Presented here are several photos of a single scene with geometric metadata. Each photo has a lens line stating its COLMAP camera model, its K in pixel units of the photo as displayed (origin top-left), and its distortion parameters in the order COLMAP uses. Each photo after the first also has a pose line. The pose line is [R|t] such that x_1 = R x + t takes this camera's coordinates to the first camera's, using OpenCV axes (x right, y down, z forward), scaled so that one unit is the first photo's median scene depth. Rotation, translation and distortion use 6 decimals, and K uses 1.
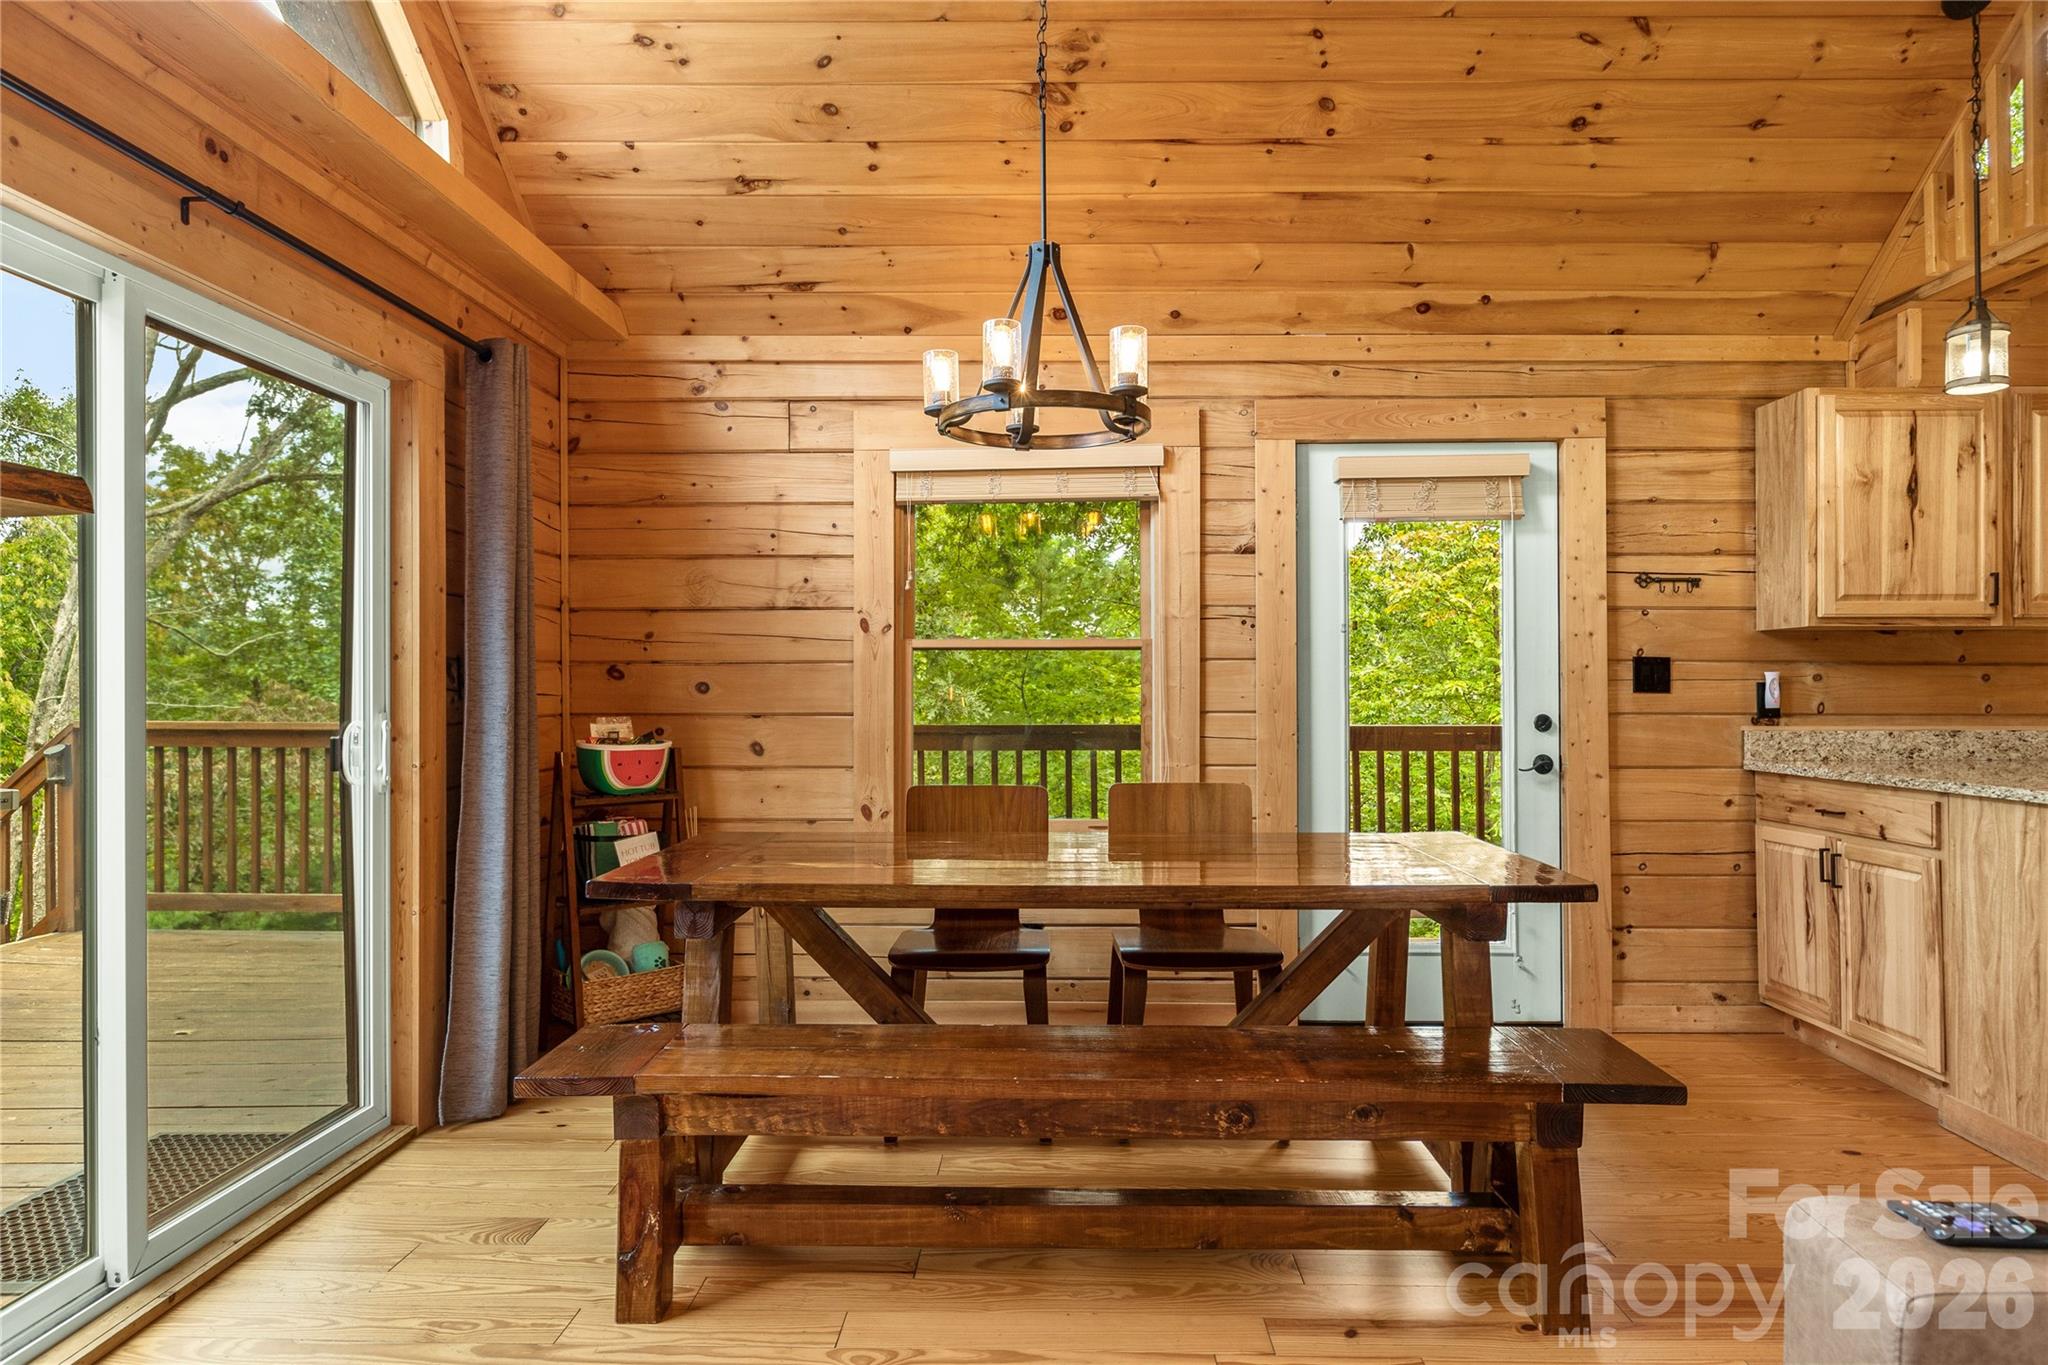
lens RADIAL K [[1241.6, 0, 1026.9], [0, 1241.6, 685.5], [0, 0, 1]] dist [-0.004530, 0.004221]
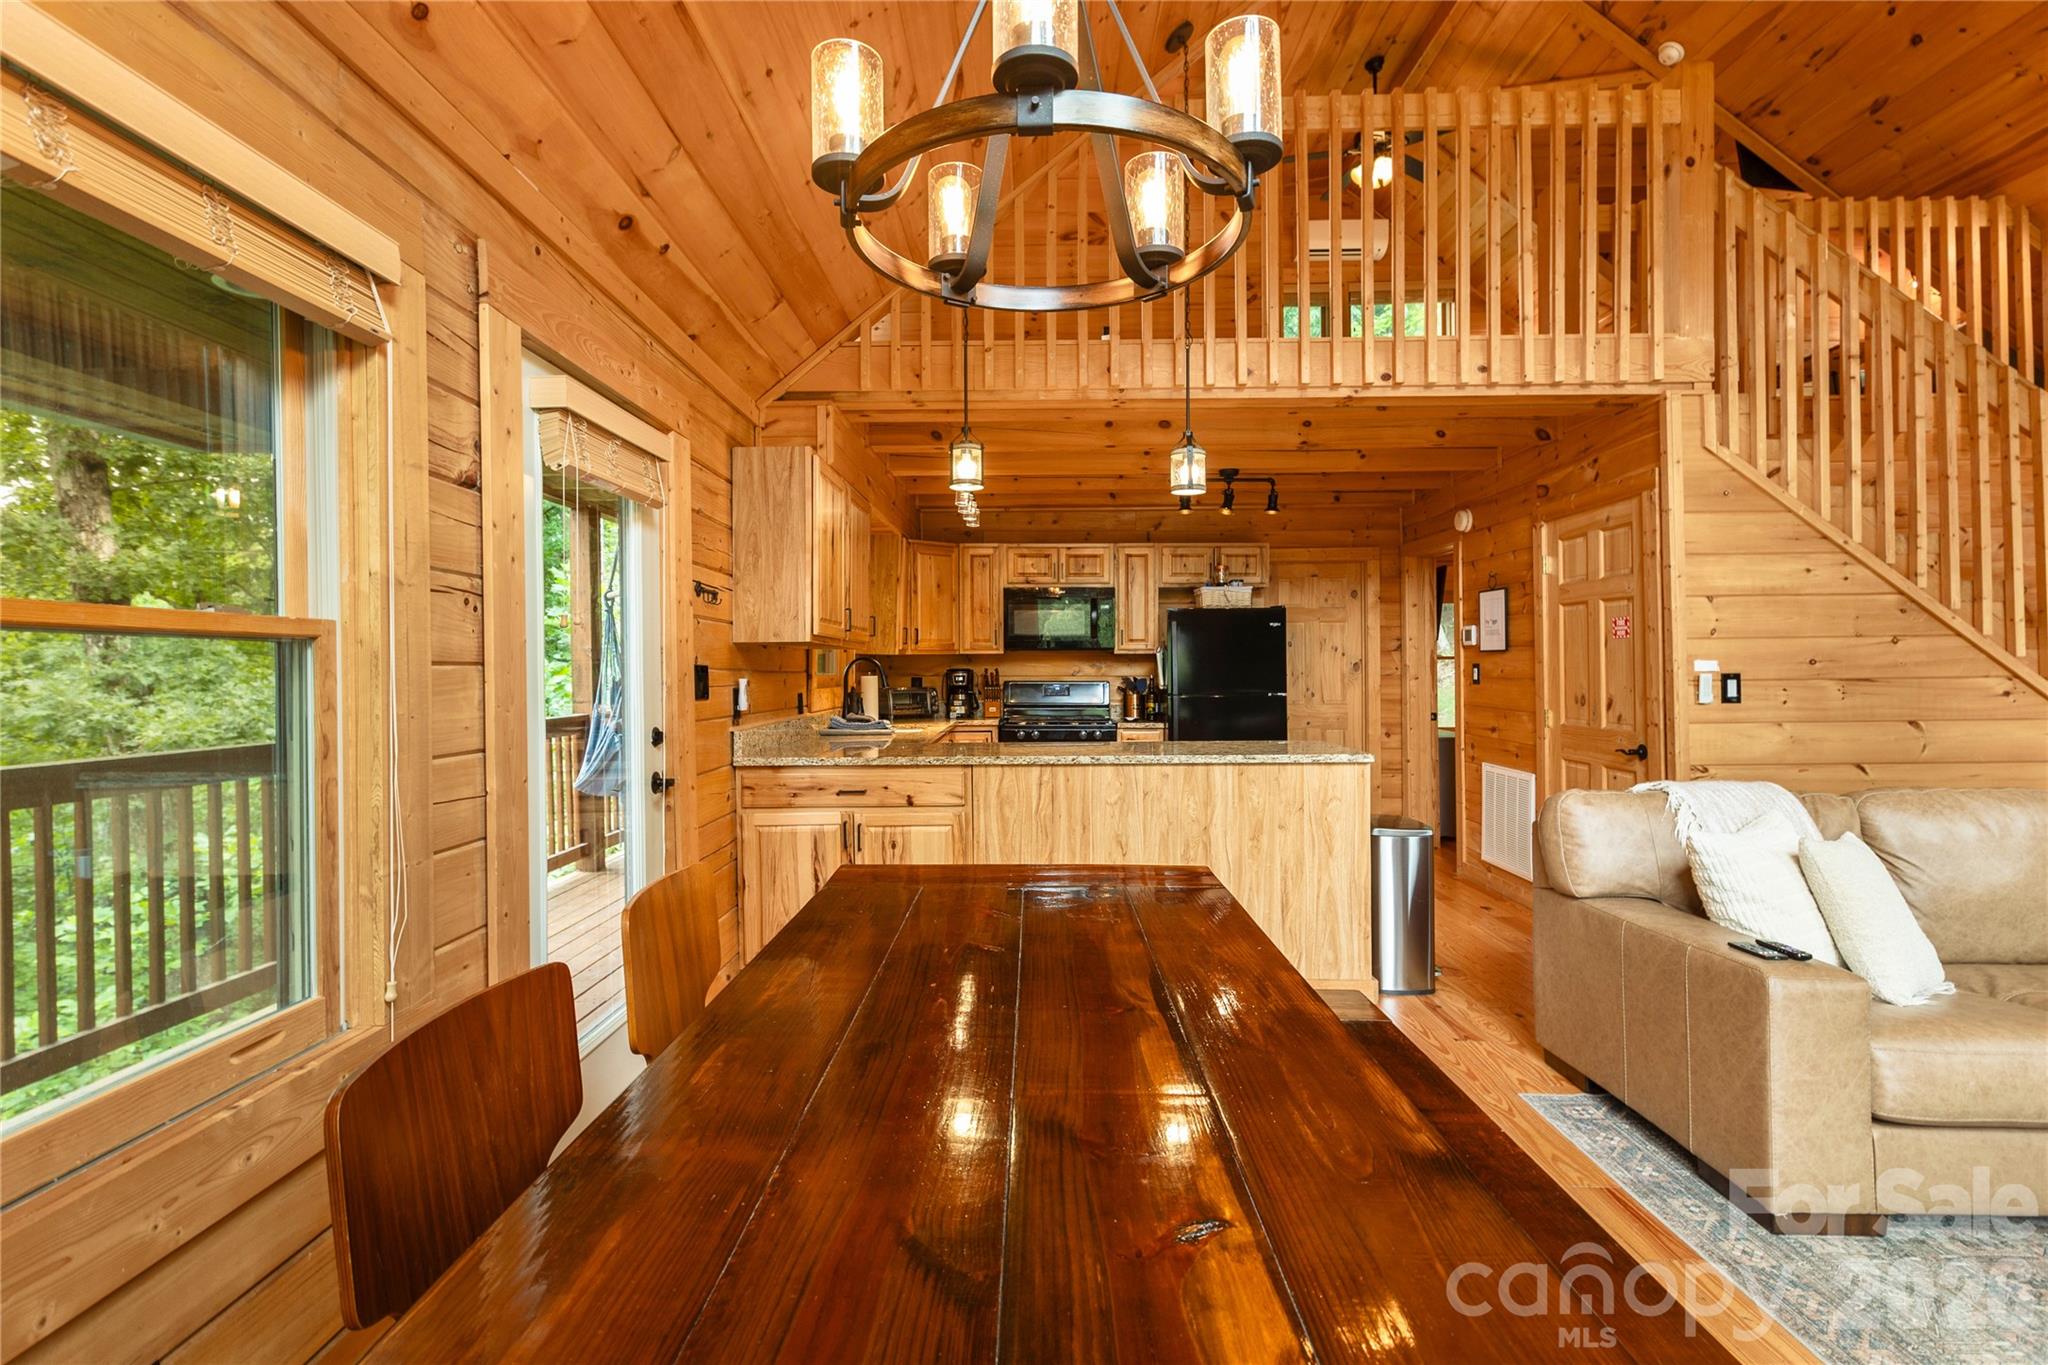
lens RADIAL K [[952.5, 0, 1017.8], [0, 952.5, 660.7], [0, 0, 1]] dist [-0.001608, -0.000031]
pose [[-0.004565, 0.010829, 0.999931, -0.283374], [0.003984, 0.999934, -0.010811, -0.017006], [-0.999982, 0.003935, -0.004608, 0.746702]]
